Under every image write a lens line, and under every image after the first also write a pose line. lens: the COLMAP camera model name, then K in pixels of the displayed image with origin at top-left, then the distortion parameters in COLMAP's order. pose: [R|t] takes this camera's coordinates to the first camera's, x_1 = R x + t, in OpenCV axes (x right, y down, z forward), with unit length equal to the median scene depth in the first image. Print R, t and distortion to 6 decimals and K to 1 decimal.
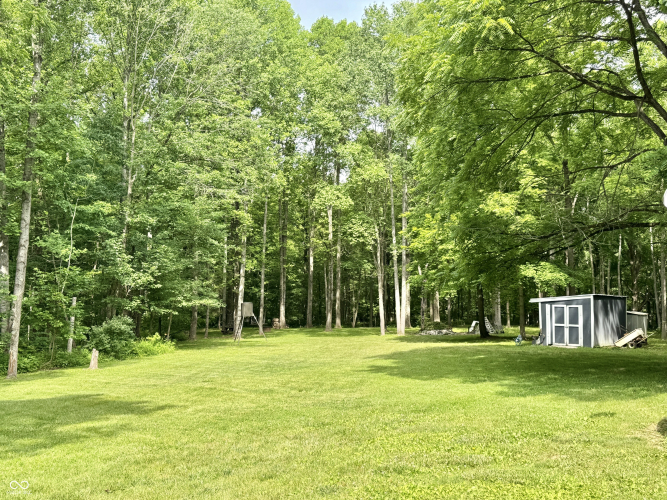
lens RADIAL K [[678.6, 0, 334.4], [0, 678.6, 249.4], [0, 0, 1]] dist [0.004363, 0.000000]
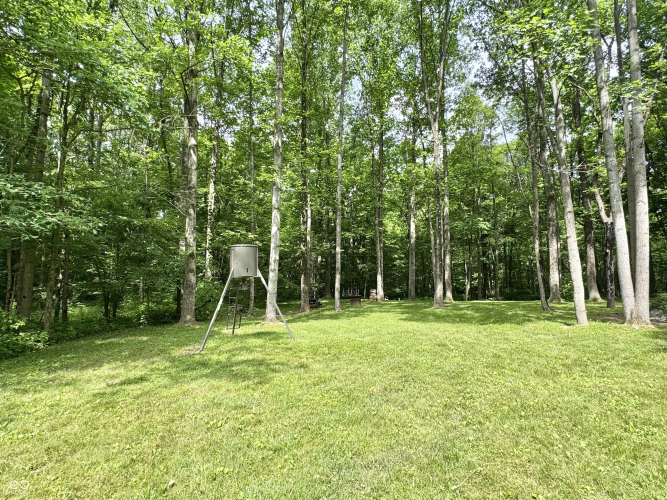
lens RADIAL K [[347.8, 0, 332.2], [0, 347.8, 249.8], [0, 0, 1]] dist [0.024916, 0.000175]
pose [[0.962023, -0.025691, -0.271756, -0.012642], [0.020530, 0.999551, -0.021818, 0.058559], [0.272195, 0.015411, 0.962119, 0.550088]]
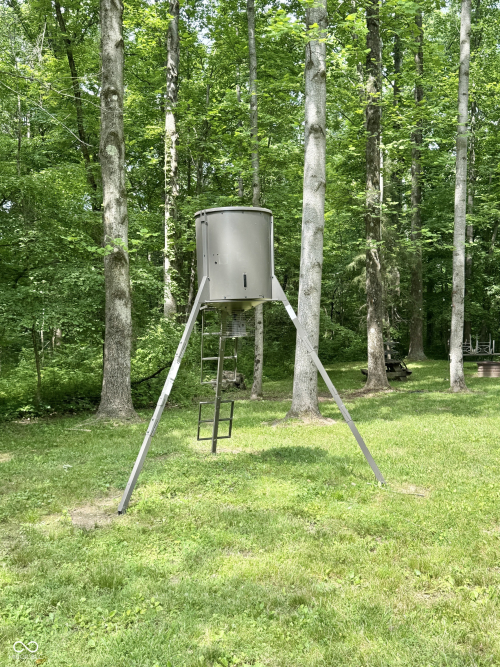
lens RADIAL K [[678.6, 0, 249.9], [0, 678.6, 332.6], [0, 0, 1]] dist [0.004363, 0.000000]
pose [[0.871163, 0.001794, -0.490990, -0.034144], [0.038793, 0.996616, 0.072472, 0.062843], [0.489458, -0.082182, 0.868146, 0.588587]]
